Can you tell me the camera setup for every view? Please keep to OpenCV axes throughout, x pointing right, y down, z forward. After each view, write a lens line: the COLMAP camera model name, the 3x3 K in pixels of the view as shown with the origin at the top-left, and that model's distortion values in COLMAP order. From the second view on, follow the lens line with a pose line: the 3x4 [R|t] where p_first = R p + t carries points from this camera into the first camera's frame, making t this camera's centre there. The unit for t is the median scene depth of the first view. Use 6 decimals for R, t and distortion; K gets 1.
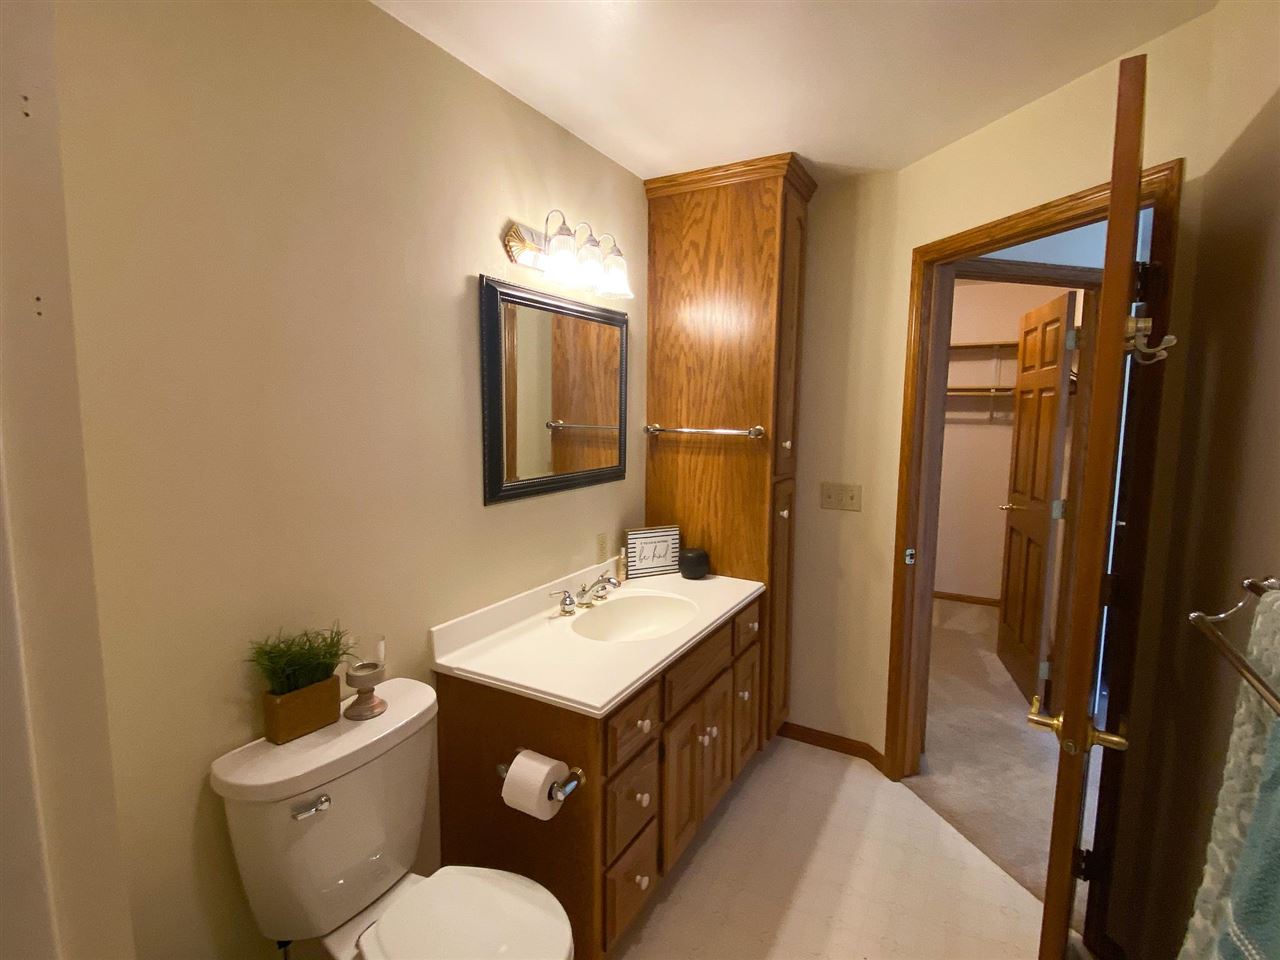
lens RADIAL K [[628.4, 0, 640.0], [0, 628.4, 480.0], [0, 0, 1]] dist [-0.001011, -0.000088]
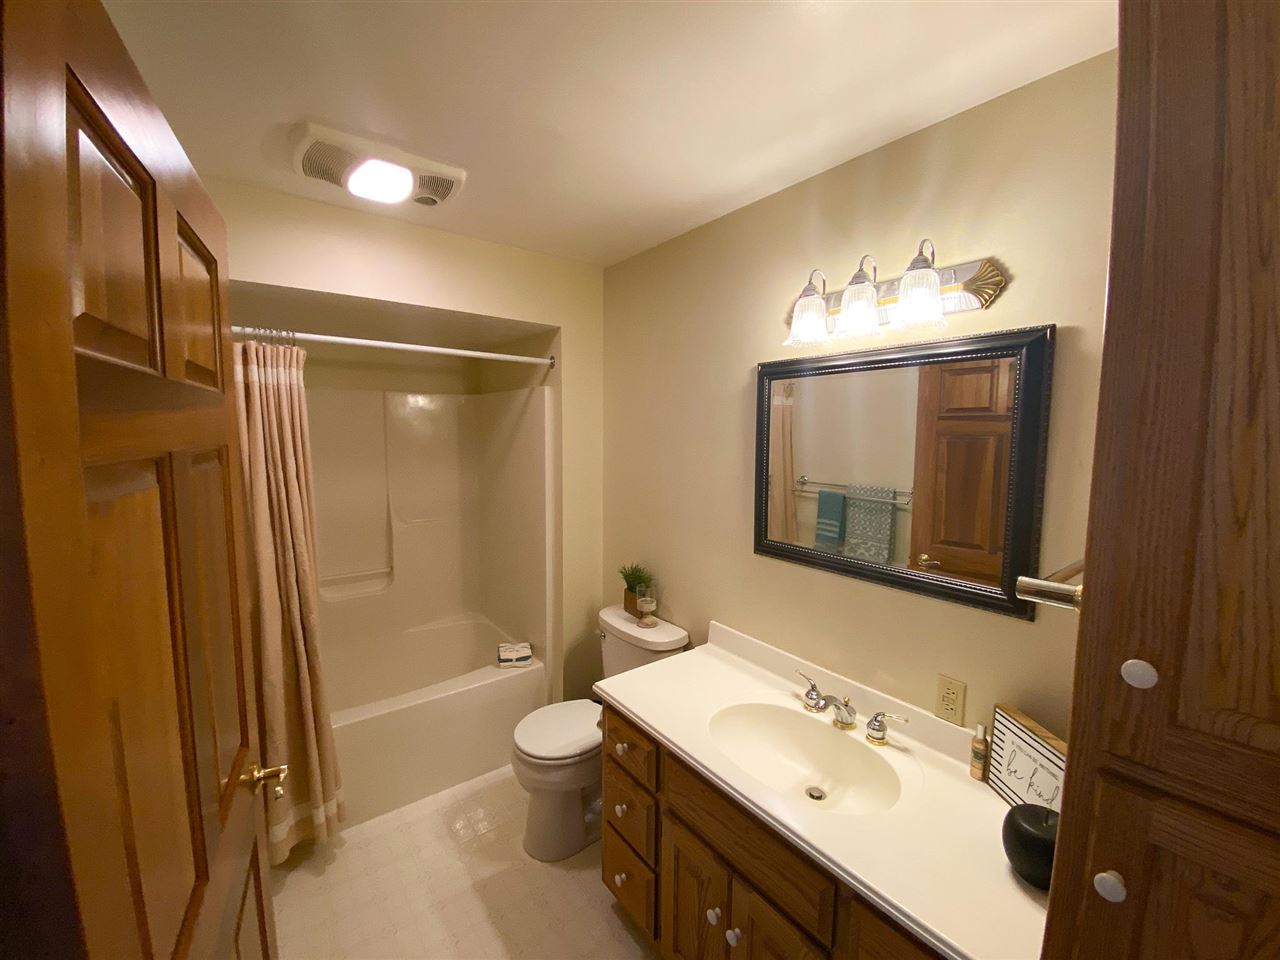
lens RADIAL K [[523.0, 0, 640.0], [0, 523.0, 480.0], [0, 0, 1]] dist [-0.035556, -0.000448]
pose [[-0.429374, 0.065171, -0.900772, 0.649582], [-0.119623, 0.984501, 0.128250, -0.176047], [0.895169, 0.162820, -0.414923, 1.060005]]
